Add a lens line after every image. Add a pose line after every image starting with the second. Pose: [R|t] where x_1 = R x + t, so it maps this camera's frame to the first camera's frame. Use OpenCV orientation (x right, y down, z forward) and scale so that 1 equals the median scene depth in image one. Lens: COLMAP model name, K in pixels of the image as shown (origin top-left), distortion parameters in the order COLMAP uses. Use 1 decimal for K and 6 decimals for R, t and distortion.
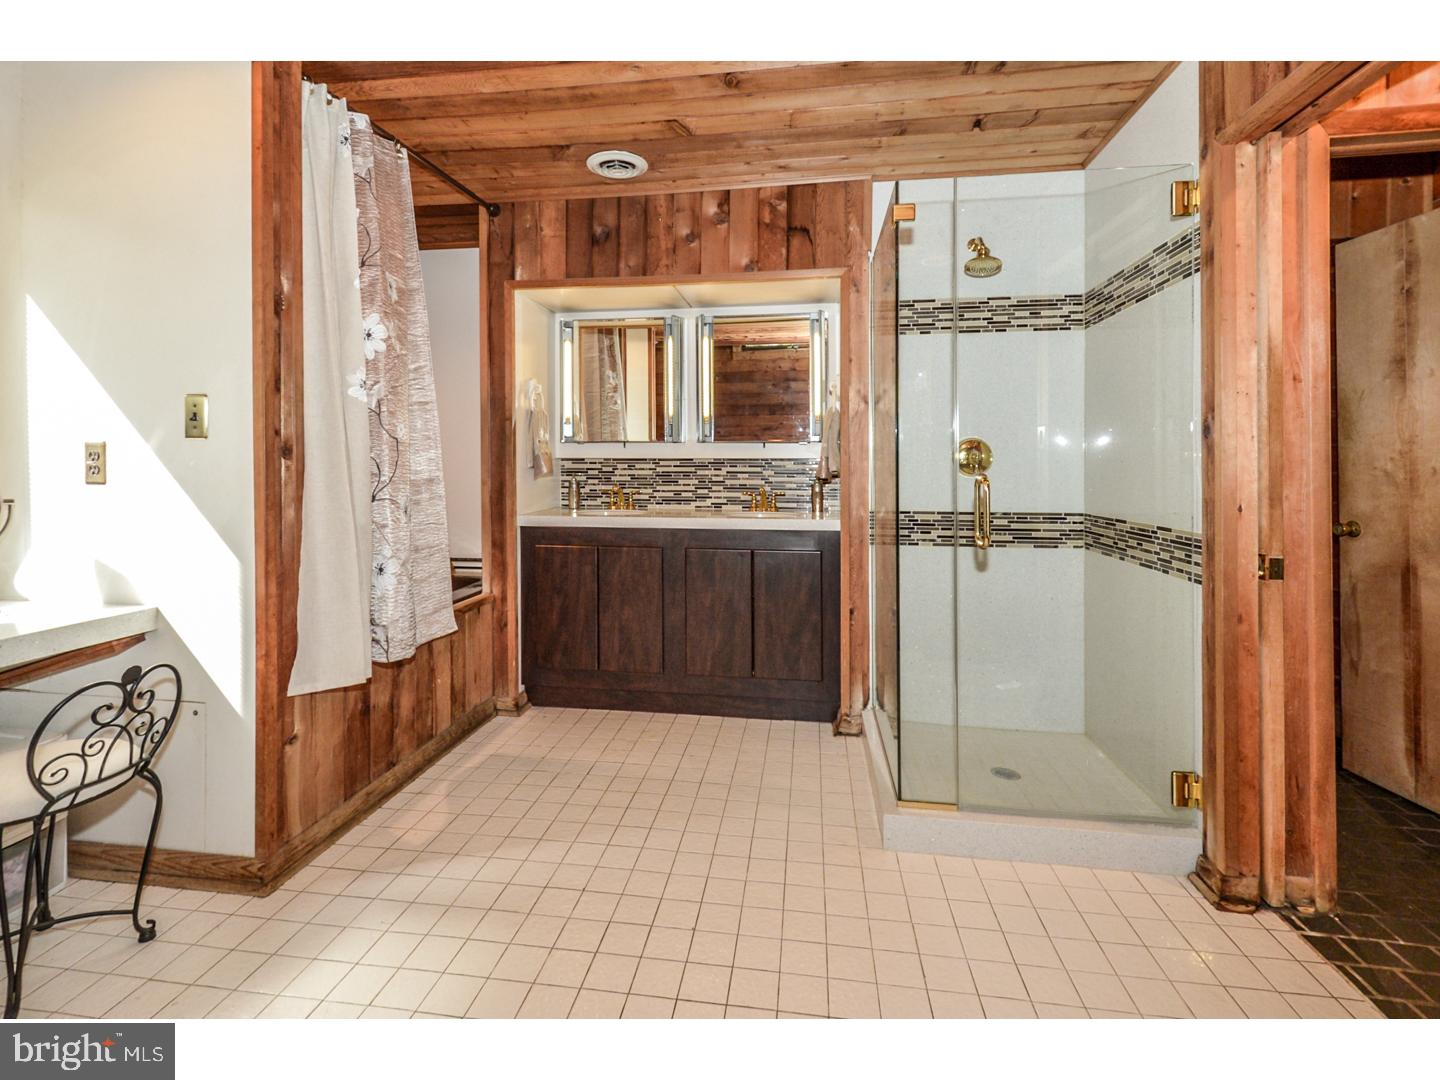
lens RADIAL K [[658.5, 0, 720.0], [0, 658.5, 540.0], [0, 0, 1]] dist [0.010316, -0.001755]
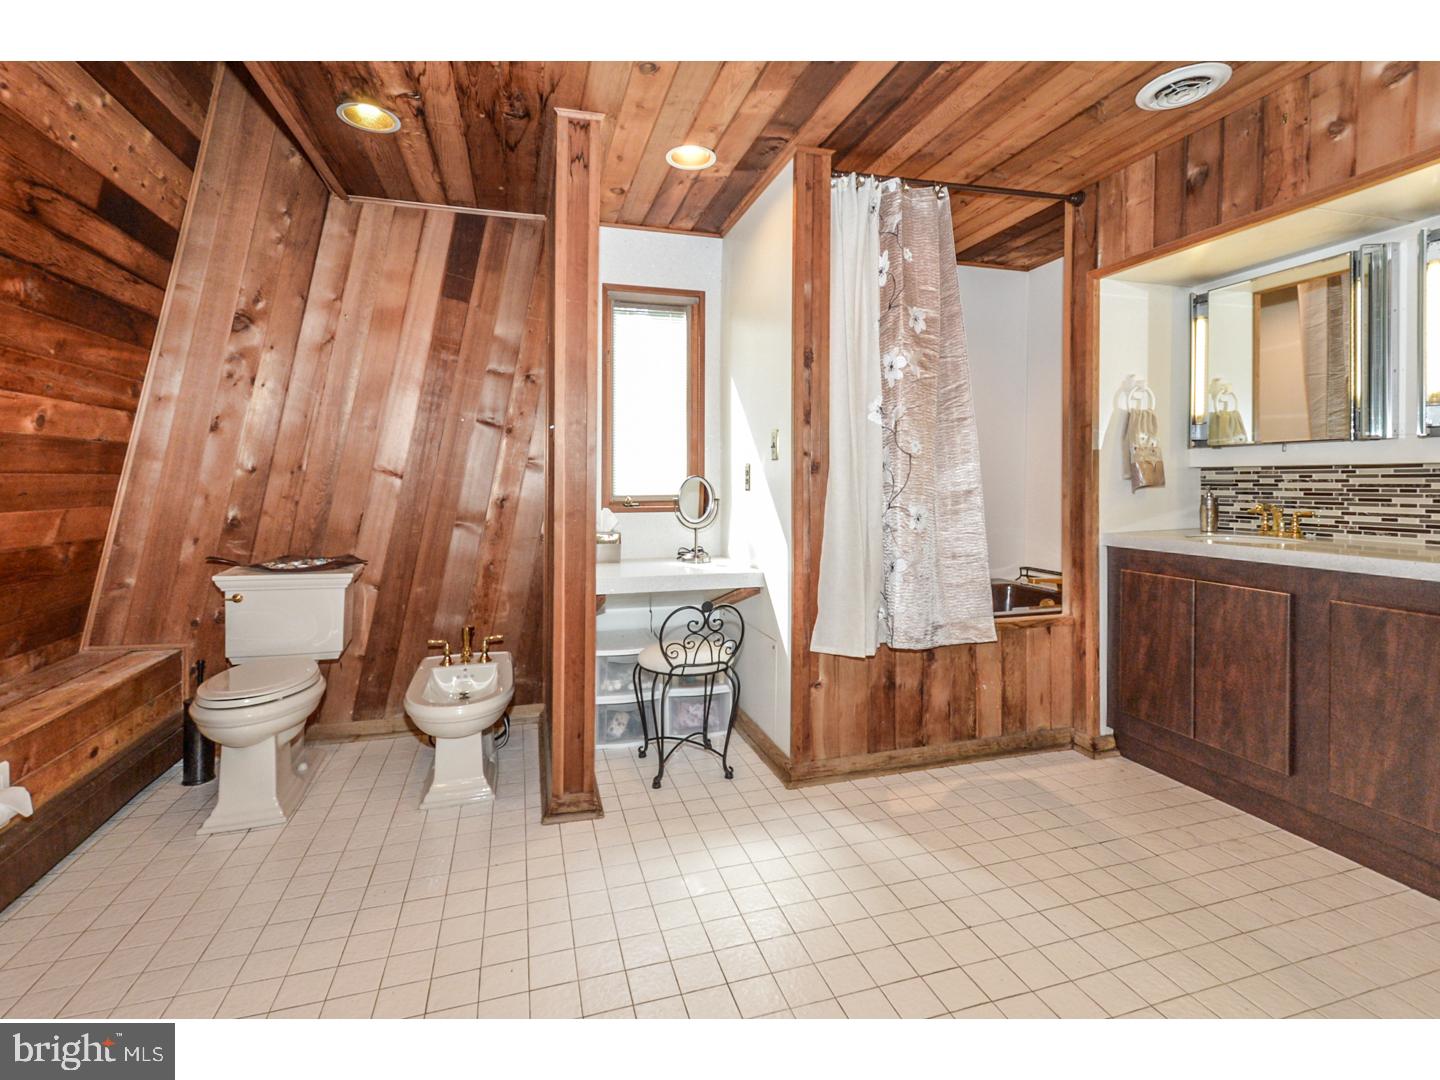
lens RADIAL K [[659.0, 0, 716.0], [0, 659.0, 561.3], [0, 0, 1]] dist [0.003688, -0.000610]
pose [[0.415259, 0.108621, -0.903195, 0.334584], [-0.097664, 0.992431, 0.074450, -0.018221], [0.904446, 0.057294, 0.422724, 0.186764]]
